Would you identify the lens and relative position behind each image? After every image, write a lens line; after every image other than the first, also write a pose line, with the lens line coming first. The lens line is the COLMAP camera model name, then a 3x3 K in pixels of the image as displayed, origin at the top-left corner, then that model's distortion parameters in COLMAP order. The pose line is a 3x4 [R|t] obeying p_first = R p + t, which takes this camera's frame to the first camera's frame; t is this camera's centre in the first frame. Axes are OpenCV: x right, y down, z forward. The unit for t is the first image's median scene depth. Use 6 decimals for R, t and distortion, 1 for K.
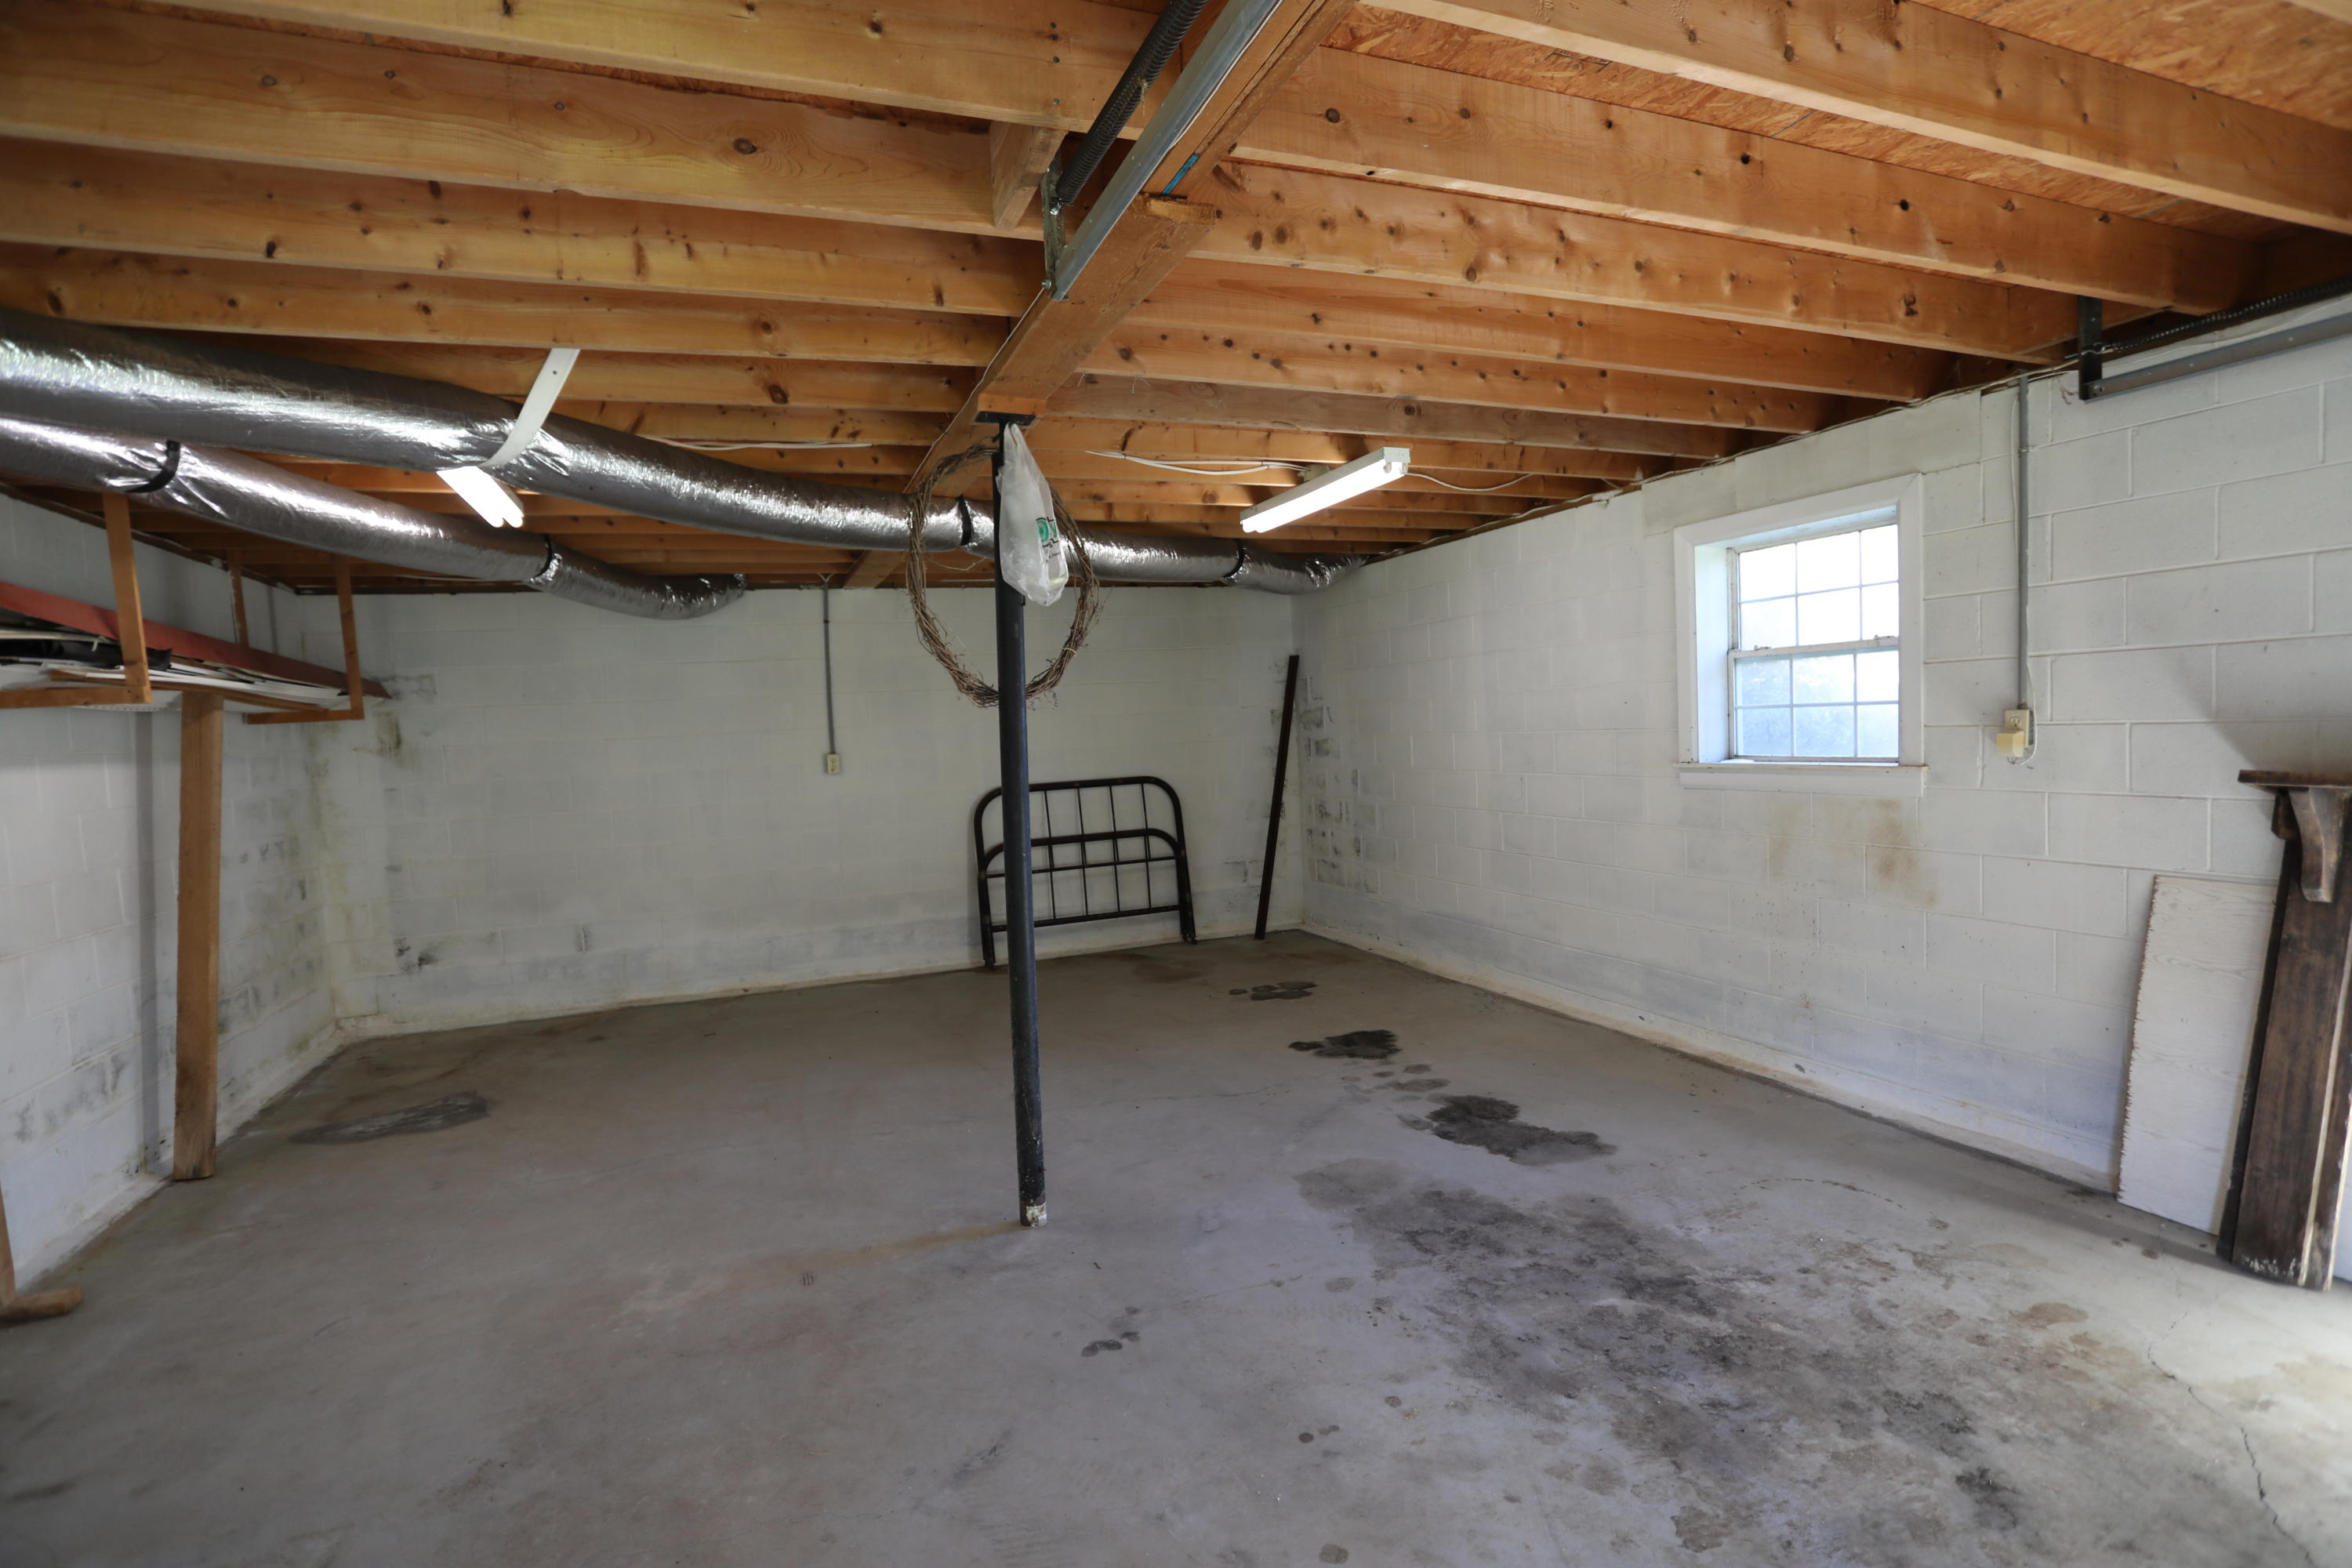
lens RADIAL K [[1135.7, 0, 1183.5], [0, 1135.7, 785.2], [0, 0, 1]] dist [-0.079689, 0.037070]
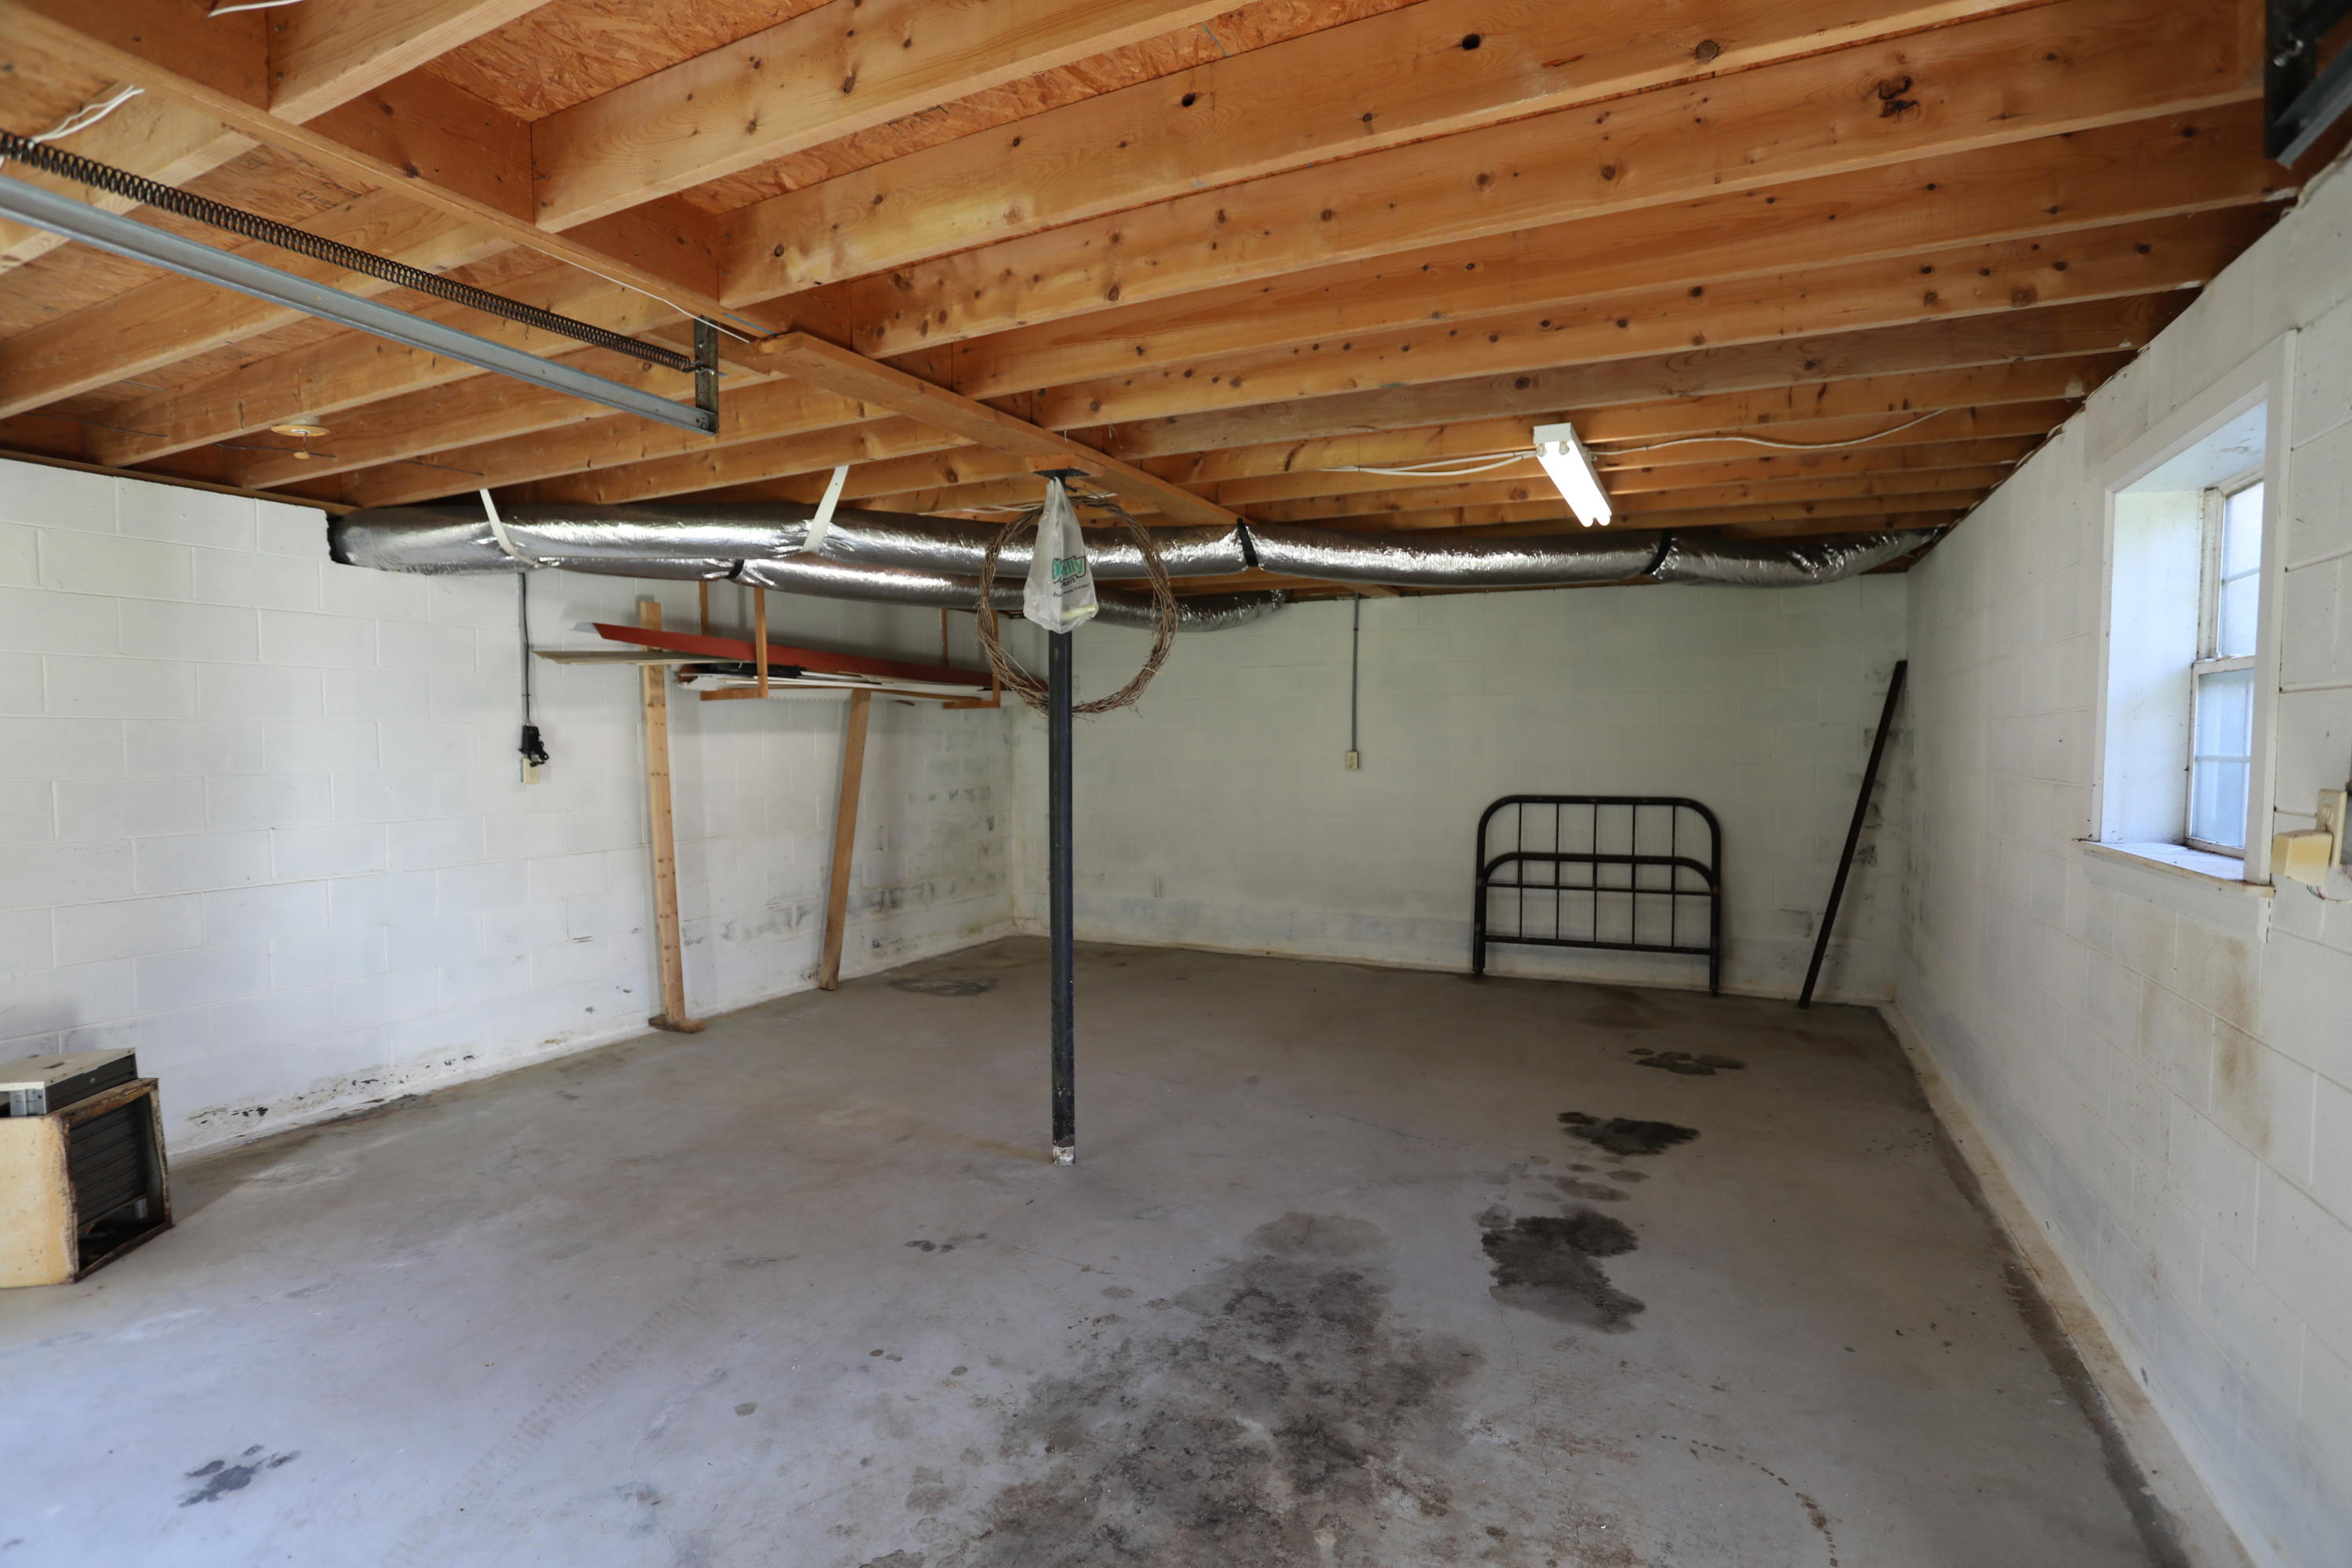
lens RADIAL K [[1135.7, 0, 1183.5], [0, 1135.7, 785.2], [0, 0, 1]] dist [-0.079689, 0.037070]
pose [[0.672408, 0.076711, -0.736195, 0.696494], [-0.070897, 0.996717, 0.039103, -0.048334], [0.736777, 0.025901, 0.675639, 0.260600]]
